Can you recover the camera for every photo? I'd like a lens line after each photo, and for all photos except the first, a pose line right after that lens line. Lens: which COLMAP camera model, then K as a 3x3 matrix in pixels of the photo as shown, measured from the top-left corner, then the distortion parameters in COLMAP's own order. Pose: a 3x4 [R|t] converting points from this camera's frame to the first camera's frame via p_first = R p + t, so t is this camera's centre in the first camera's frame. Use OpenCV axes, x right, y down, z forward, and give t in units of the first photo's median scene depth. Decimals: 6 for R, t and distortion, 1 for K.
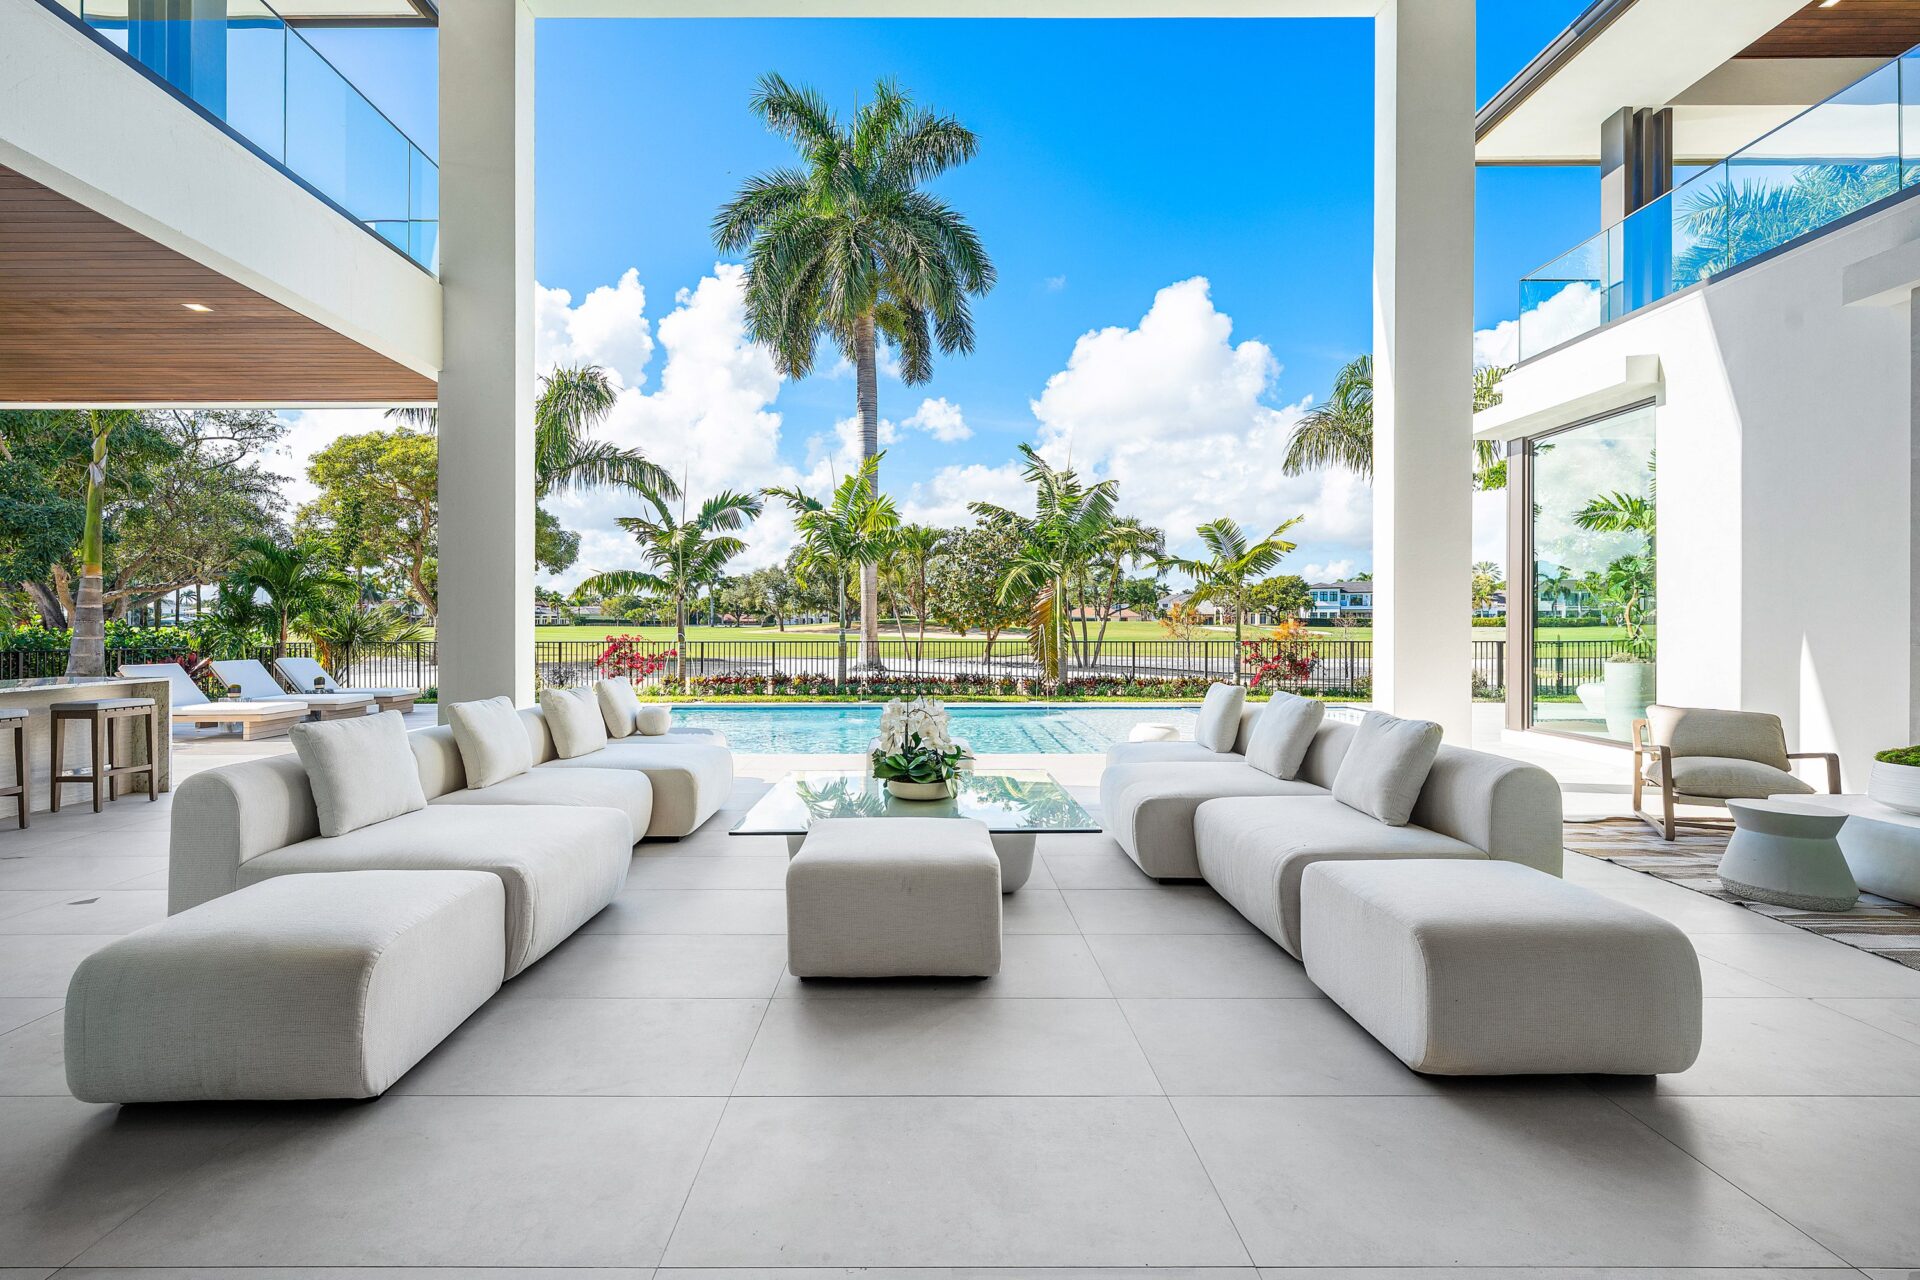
lens RADIAL K [[836.3, 0, 959.2], [0, 836.3, 625.9], [0, 0, 1]] dist [-0.002452, 0.000649]
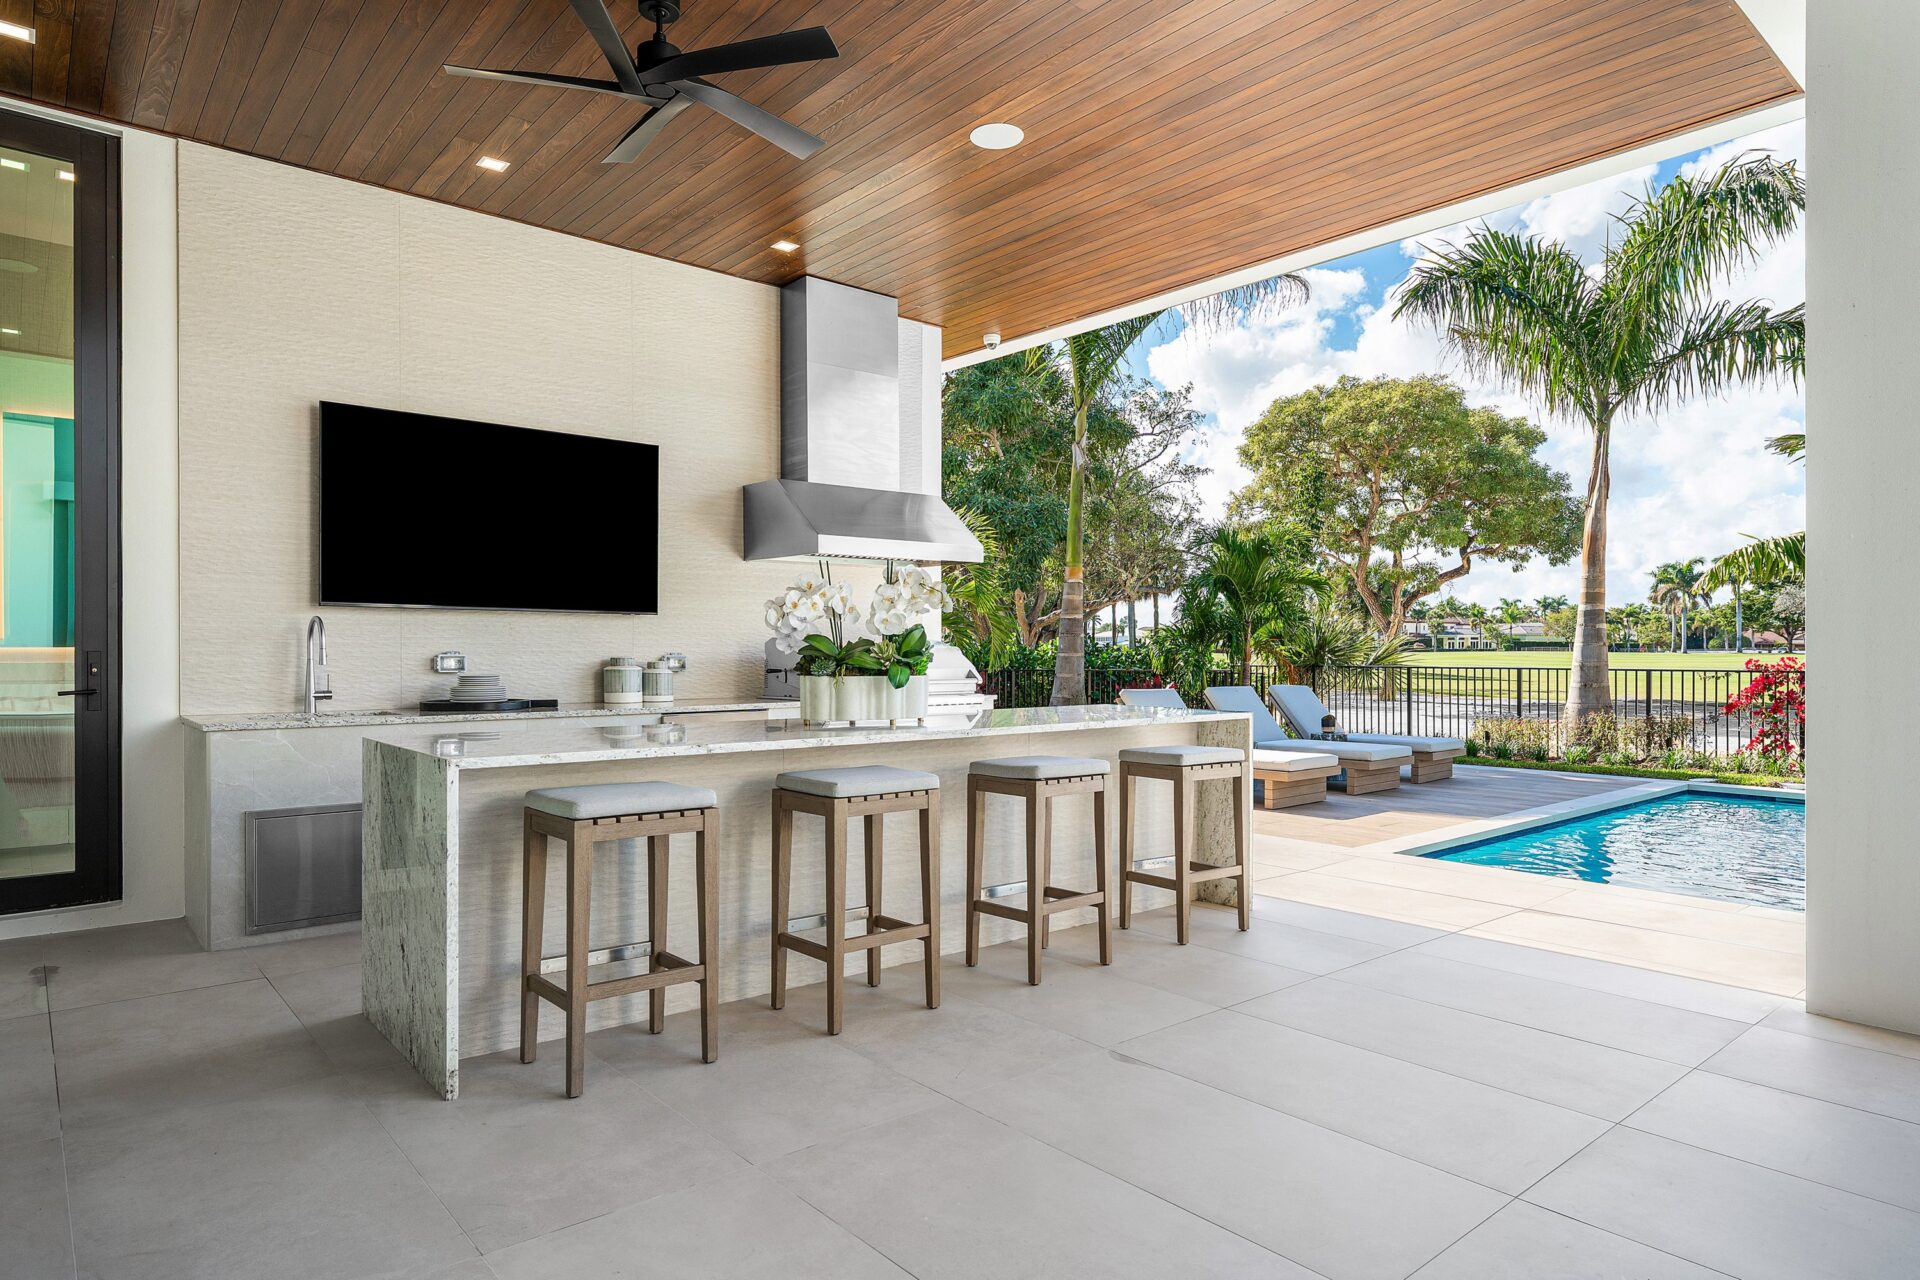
lens RADIAL K [[1112.6, 0, 958.0], [0, 1112.6, 648.3], [0, 0, 1]] dist [0.000297, 0.000193]
pose [[0.654249, 0.000597, -0.756279, -0.167781], [-0.003913, 0.999989, -0.002596, 0.006712], [0.756269, 0.004658, 0.654244, 0.115553]]
